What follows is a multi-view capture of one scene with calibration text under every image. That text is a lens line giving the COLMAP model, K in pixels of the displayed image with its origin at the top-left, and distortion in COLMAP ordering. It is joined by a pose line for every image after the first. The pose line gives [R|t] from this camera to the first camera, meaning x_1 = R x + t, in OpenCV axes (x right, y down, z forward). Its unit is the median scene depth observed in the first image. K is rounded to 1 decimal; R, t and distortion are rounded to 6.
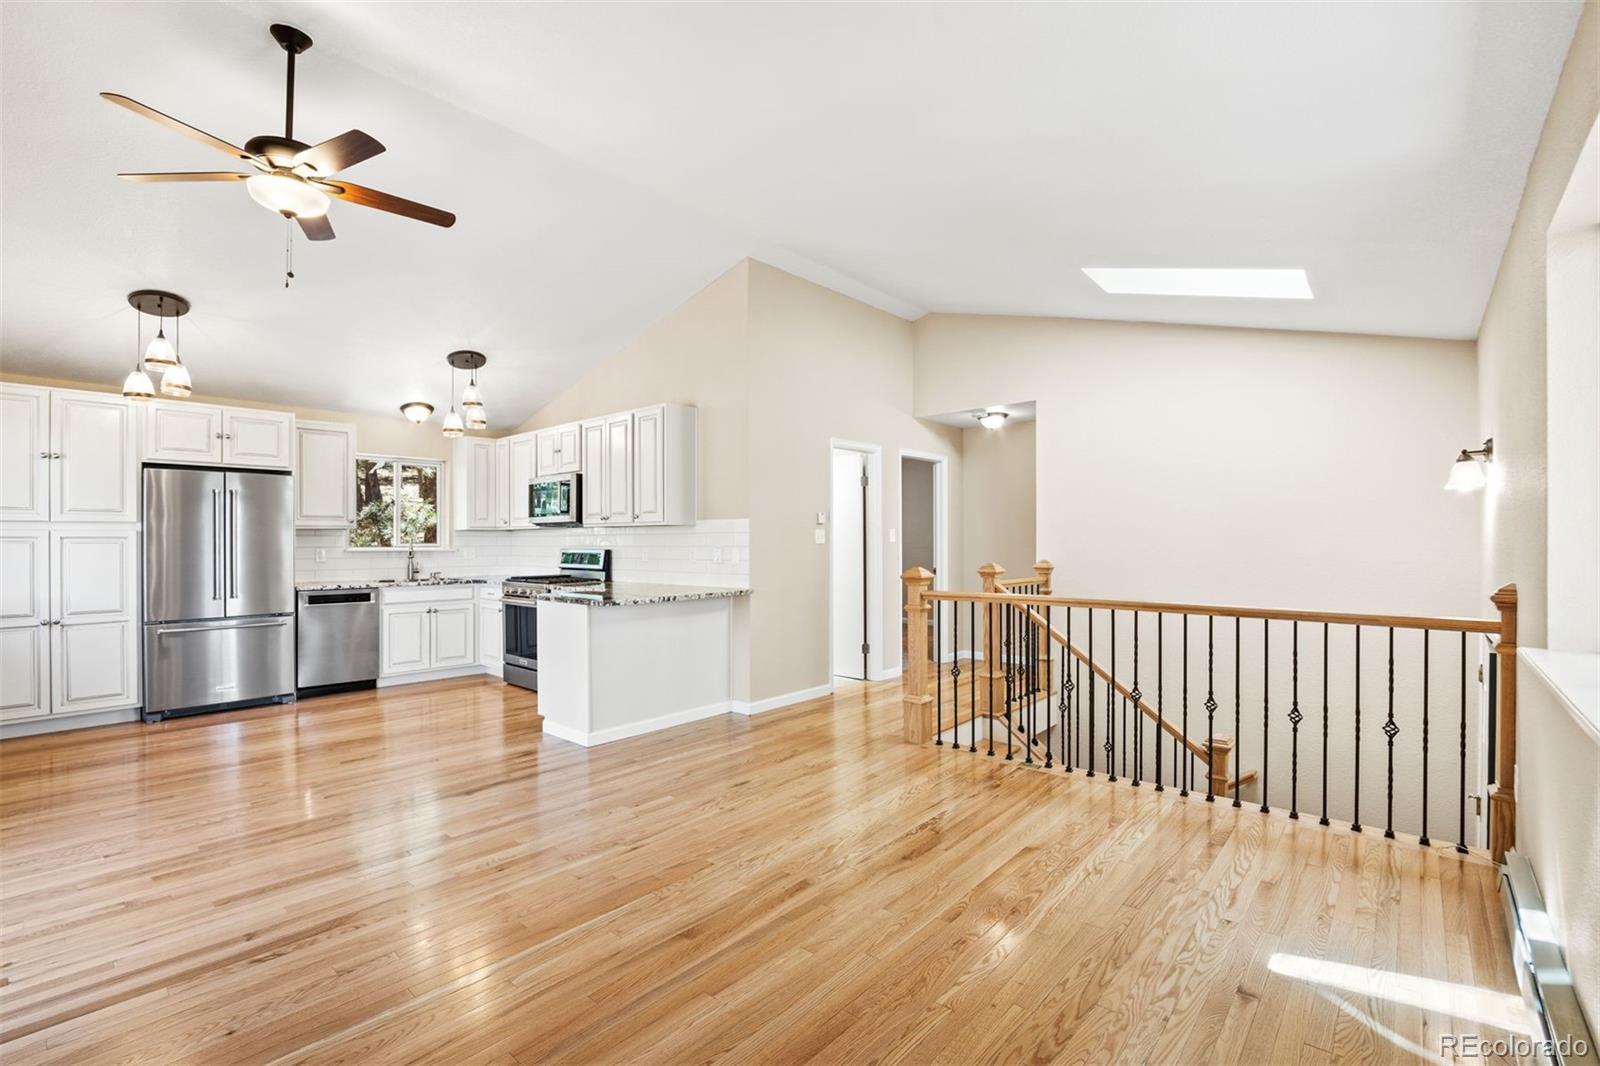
lens RADIAL K [[707.8, 0, 800.8], [0, 707.8, 537.3], [0, 0, 1]] dist [-0.039188, 0.006190]
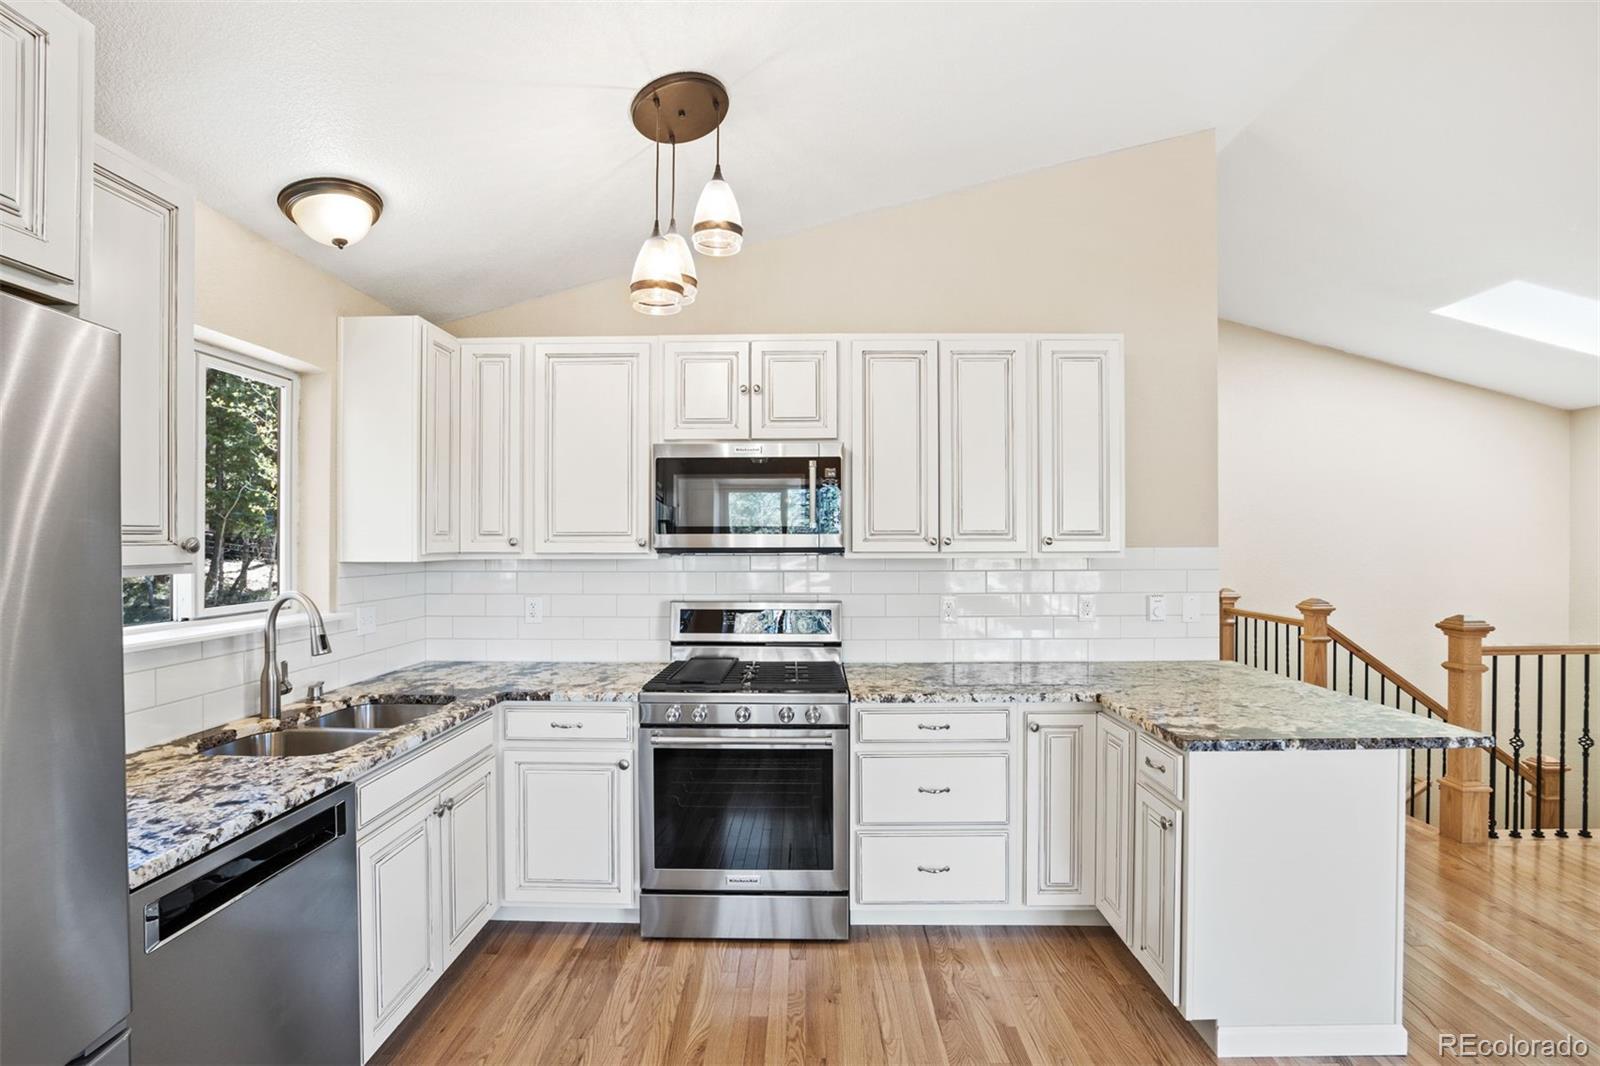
lens RADIAL K [[707.8, 0, 800.8], [0, 707.8, 537.3], [0, 0, 1]] dist [-0.039188, 0.006190]
pose [[0.762309, 0.006256, 0.647183, -0.639629], [-0.004991, 0.999980, -0.003788, -0.026267], [-0.647194, -0.000342, 0.762325, 0.655552]]
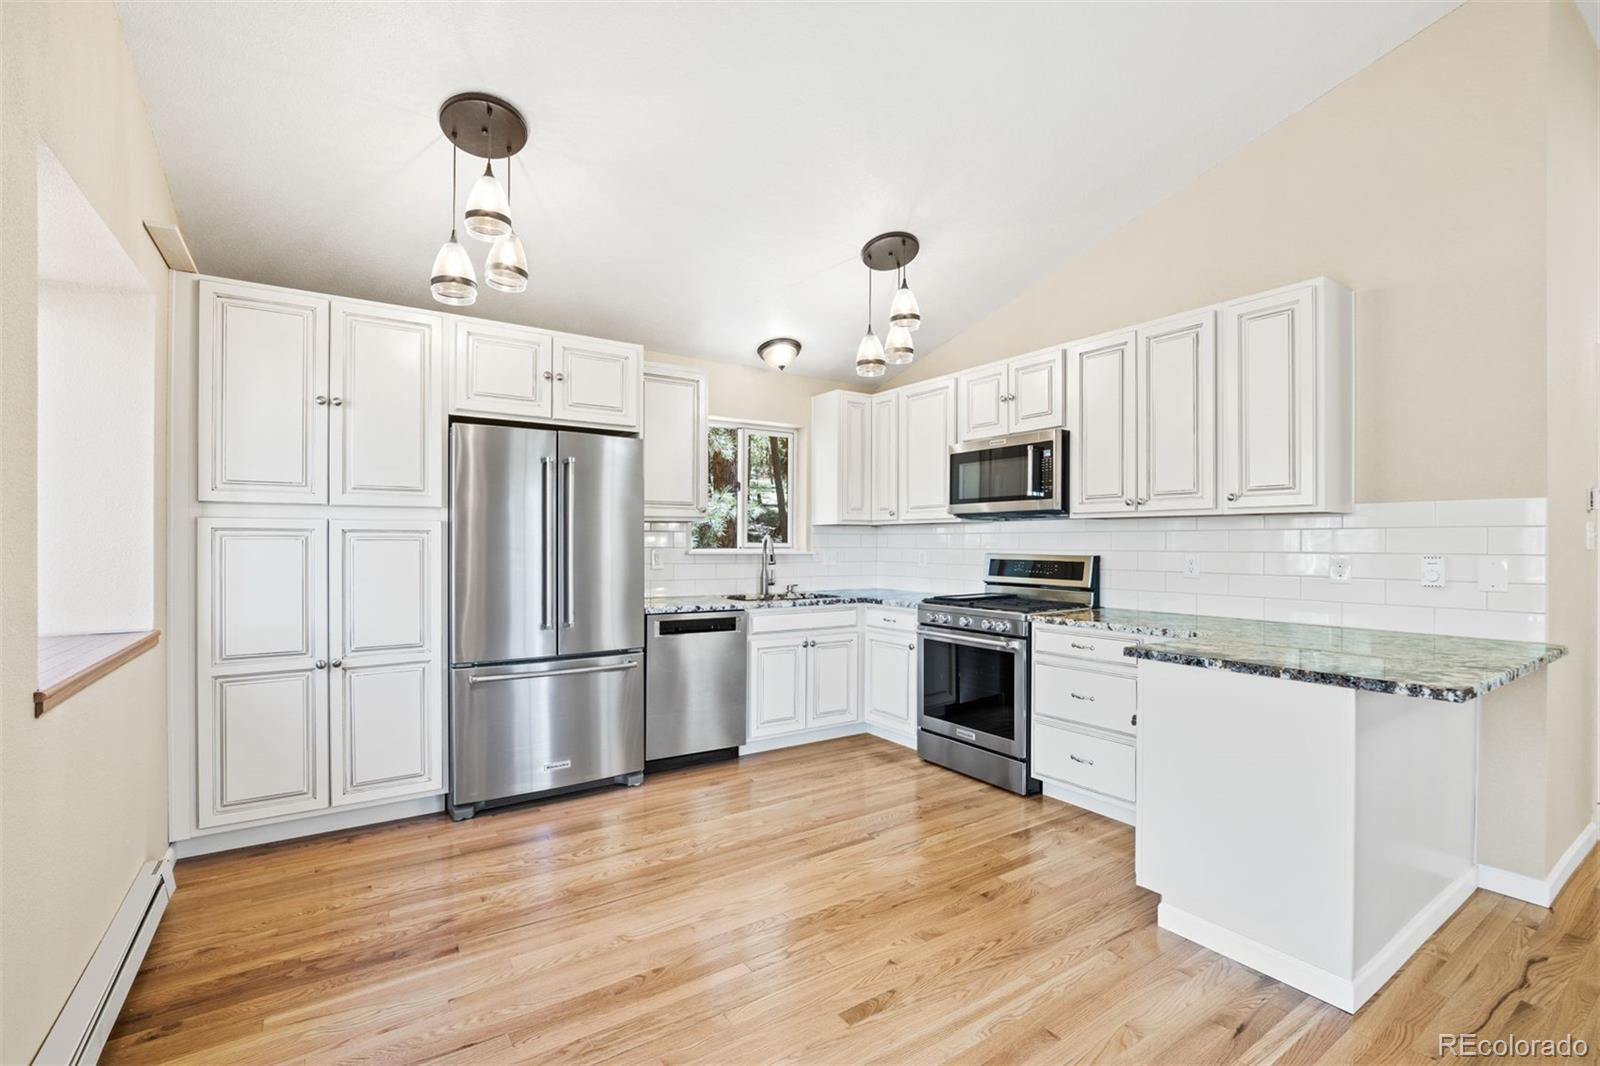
lens RADIAL K [[707.8, 0, 800.8], [0, 707.8, 537.3], [0, 0, 1]] dist [-0.039188, 0.006190]
pose [[0.966801, 0.004608, -0.255490, -0.377017], [-0.004687, 0.999989, 0.000299, 0.002847], [0.255489, 0.000909, 0.966812, 0.357366]]
